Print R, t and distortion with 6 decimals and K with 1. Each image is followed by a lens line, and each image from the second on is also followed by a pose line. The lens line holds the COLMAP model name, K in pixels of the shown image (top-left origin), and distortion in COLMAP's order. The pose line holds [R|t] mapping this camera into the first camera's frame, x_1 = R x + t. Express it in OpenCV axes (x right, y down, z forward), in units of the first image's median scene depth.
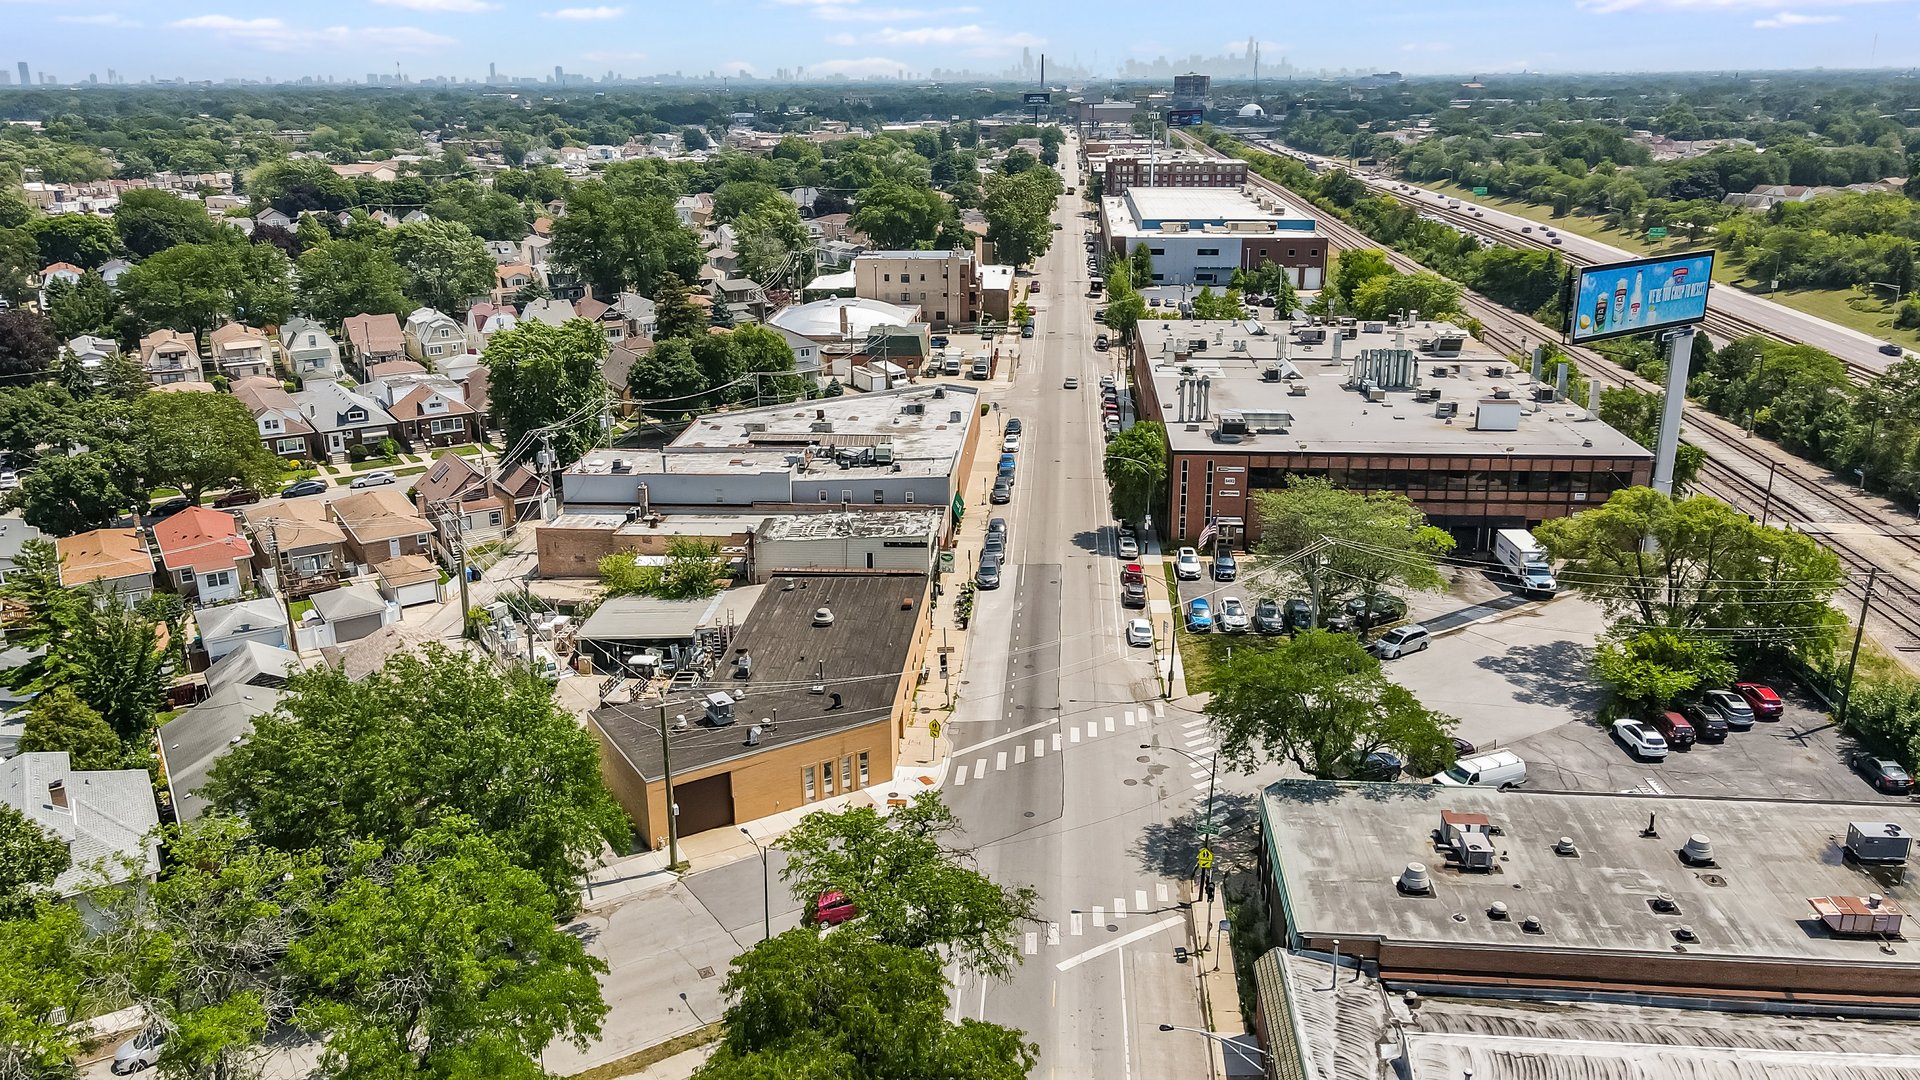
lens RADIAL K [[1388.8, 0, 960.0], [0, 1388.8, 540.0], [0, 0, 1]] dist [0.028646, -0.000675]
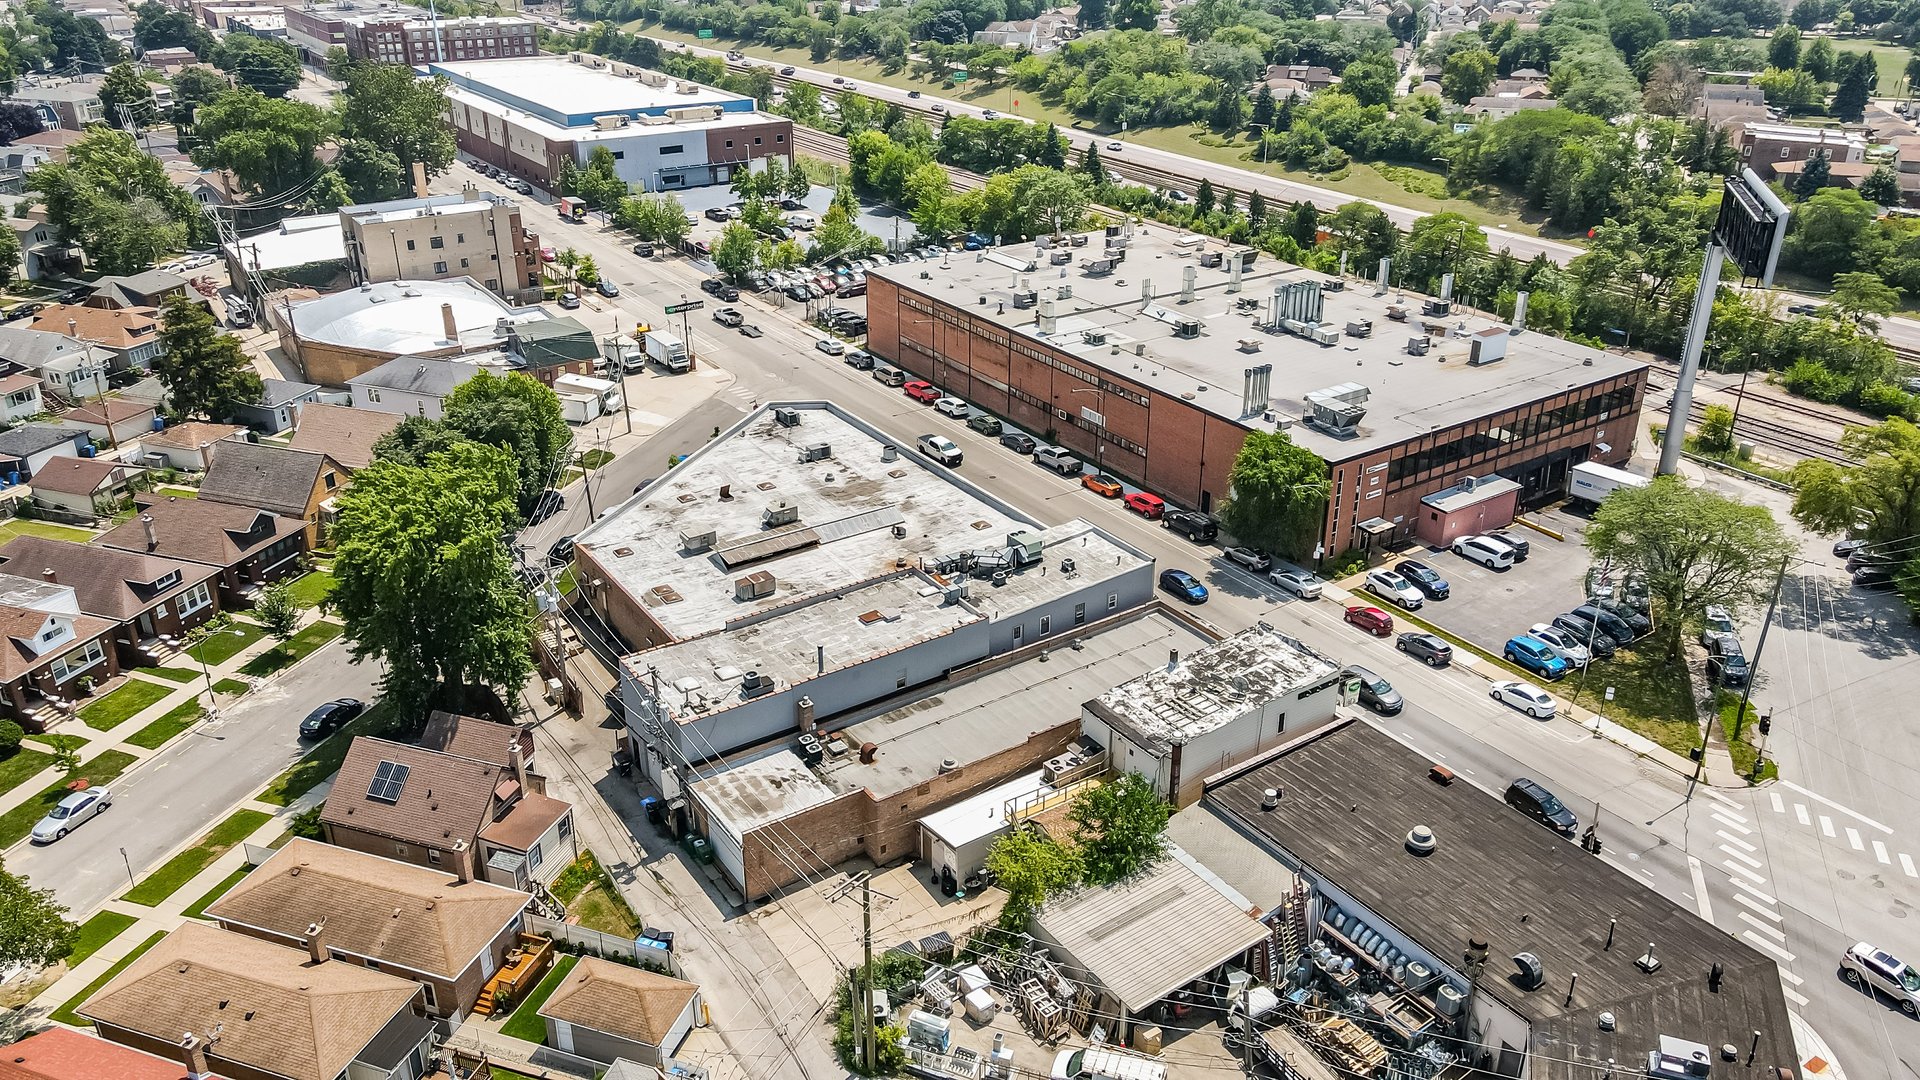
lens RADIAL K [[1388.8, 0, 960.0], [0, 1388.8, 540.0], [0, 0, 1]] dist [0.028646, -0.000675]
pose [[0.787039, -0.261664, 0.558661, -0.227835], [0.193253, 0.964583, 0.179536, -0.094756], [-0.585853, -0.033339, 0.809732, 0.189659]]
